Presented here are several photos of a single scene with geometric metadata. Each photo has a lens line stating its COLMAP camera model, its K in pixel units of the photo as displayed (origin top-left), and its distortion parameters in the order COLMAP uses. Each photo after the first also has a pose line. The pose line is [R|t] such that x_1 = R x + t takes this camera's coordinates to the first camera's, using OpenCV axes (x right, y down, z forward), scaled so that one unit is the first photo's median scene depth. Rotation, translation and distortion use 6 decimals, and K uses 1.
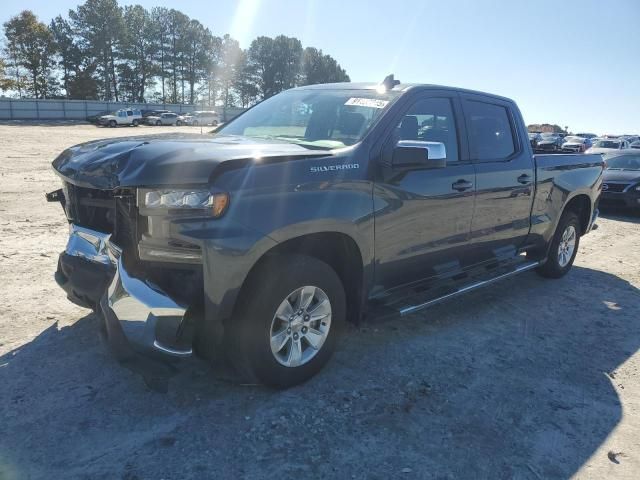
lens RADIAL K [[500.9, 0, 320.0], [0, 500.9, 240.0], [0, 0, 1]] dist [0.032048, -0.001088]
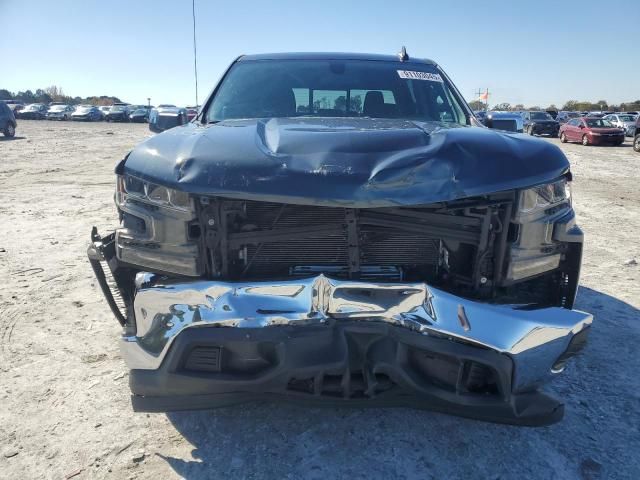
lens RADIAL K [[500.9, 0, 320.0], [0, 500.9, 240.0], [0, 0, 1]] dist [0.032048, -0.001088]
pose [[0.673287, -0.218576, 0.706335, -1.125203], [0.181512, 0.974934, 0.128674, -0.186380], [-0.716755, 0.041574, 0.696084, 0.668281]]
